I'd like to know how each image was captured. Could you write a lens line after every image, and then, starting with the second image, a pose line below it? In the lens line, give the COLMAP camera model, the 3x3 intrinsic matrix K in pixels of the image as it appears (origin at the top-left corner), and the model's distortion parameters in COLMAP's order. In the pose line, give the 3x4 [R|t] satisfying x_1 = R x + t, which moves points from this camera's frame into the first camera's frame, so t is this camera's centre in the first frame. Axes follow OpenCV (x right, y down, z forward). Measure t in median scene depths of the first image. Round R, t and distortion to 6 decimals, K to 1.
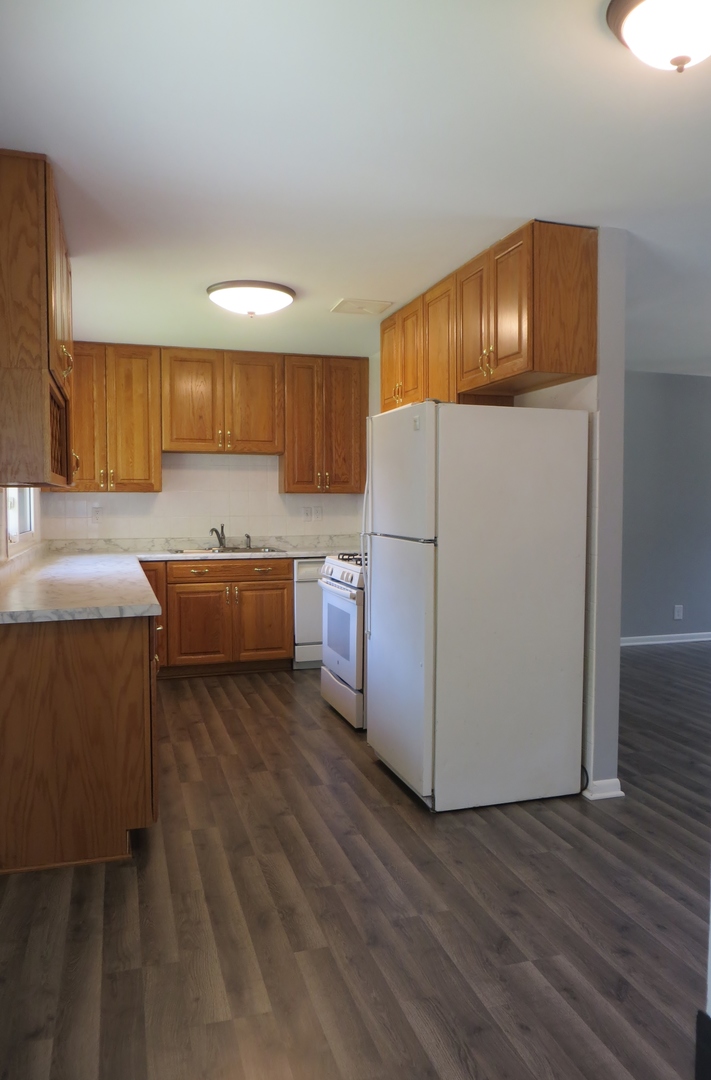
lens RADIAL K [[806.0, 0, 357.5], [0, 806.0, 534.7], [0, 0, 1]] dist [-0.025876, 0.000741]
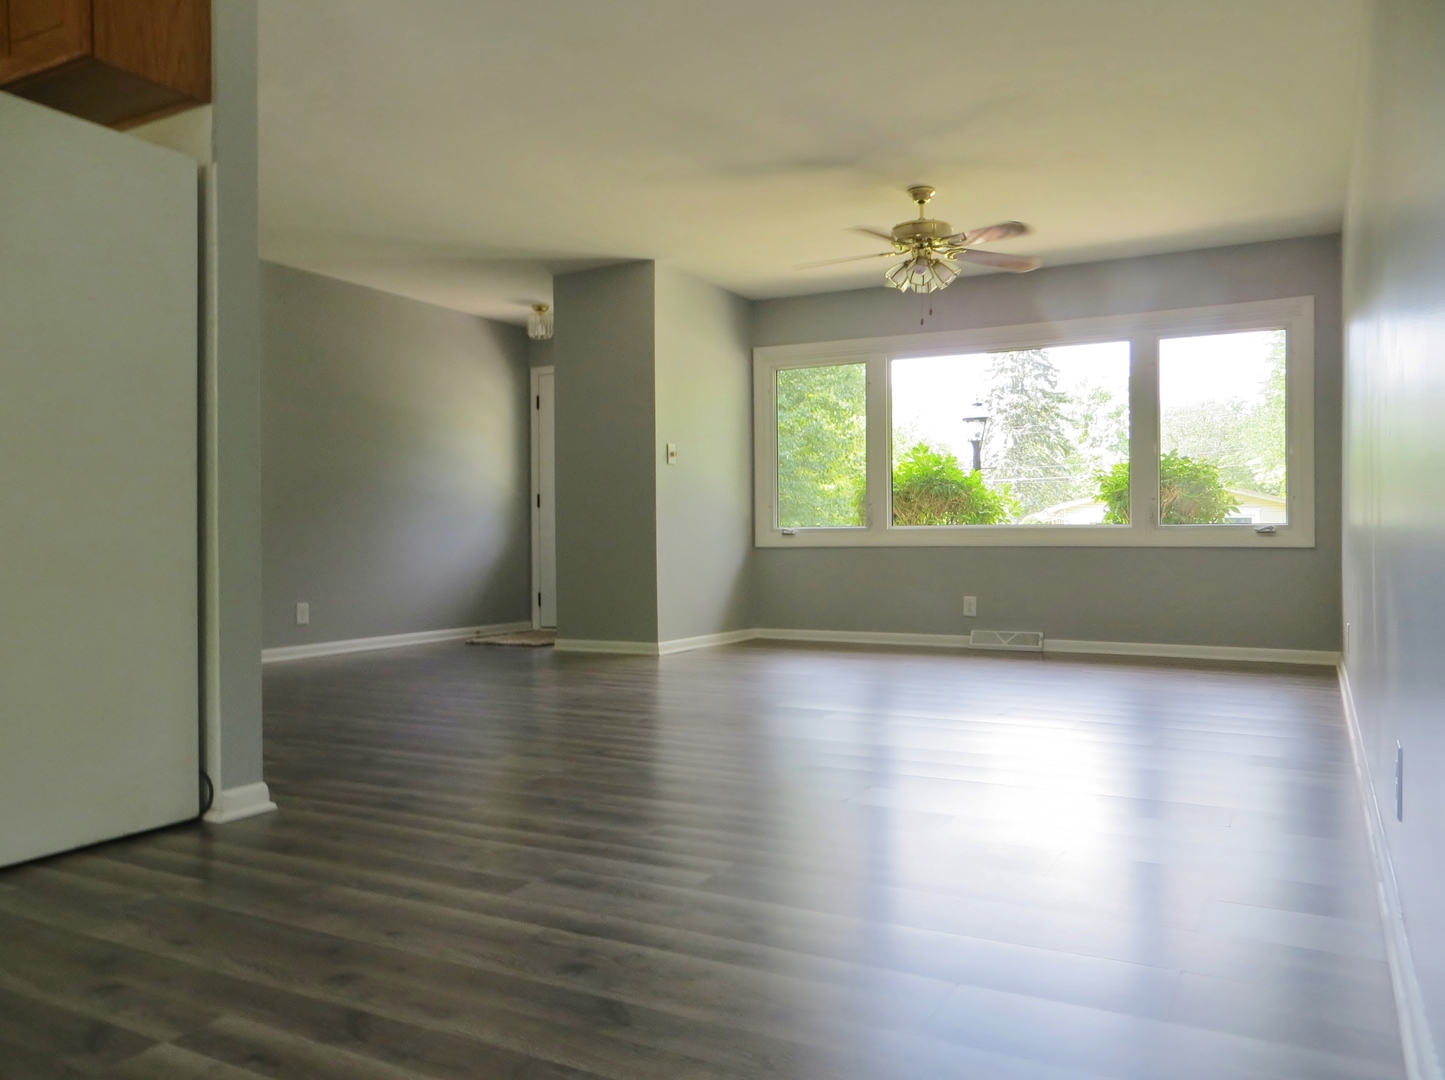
lens RADIAL K [[1108.6, 0, 720.1], [0, 1108.6, 549.7], [0, 0, 1]] dist [-0.014307, 0.004411]
pose [[0.712840, -0.007552, 0.701286, -0.009928], [0.038379, 0.998864, -0.028254, 0.187073], [-0.700276, 0.047055, 0.712320, 0.188230]]
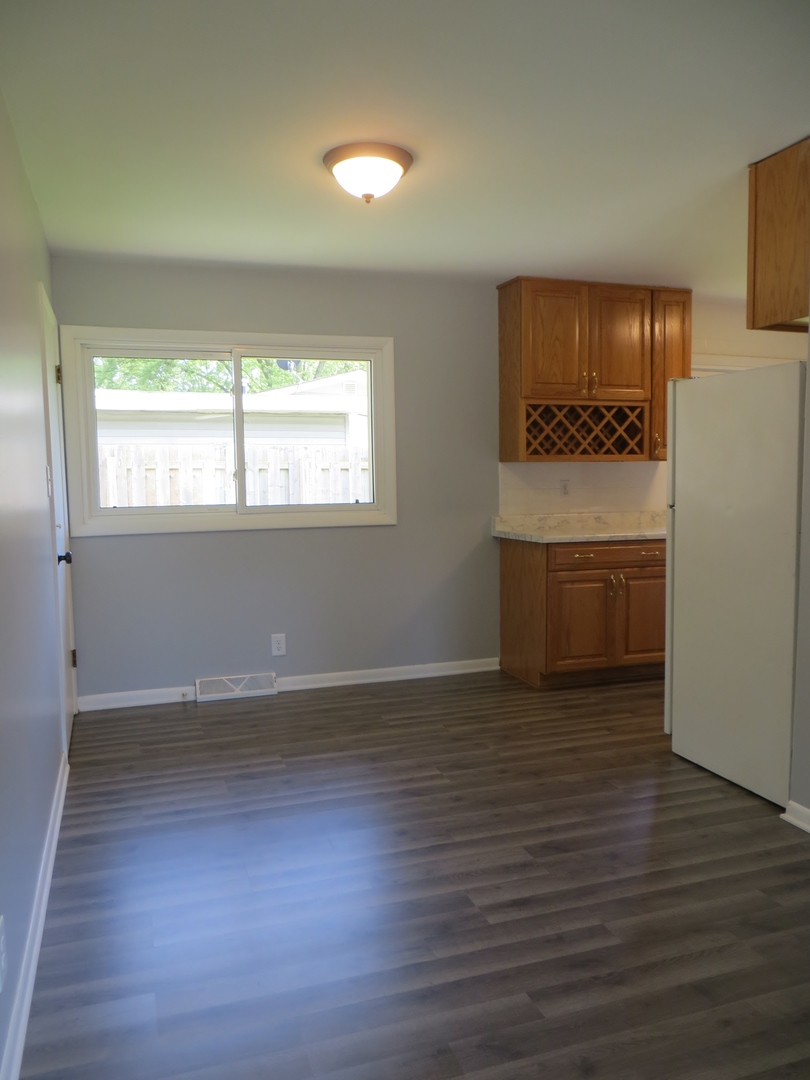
lens RADIAL K [[828.6, 0, 399.3], [0, 828.6, 535.5], [0, 0, 1]] dist [-0.014307, 0.004411]
pose [[0.030539, 0.087858, -0.995665, 1.248726], [-0.028833, 0.995792, 0.086985, -0.040584], [0.999118, 0.026051, 0.032943, 0.607135]]
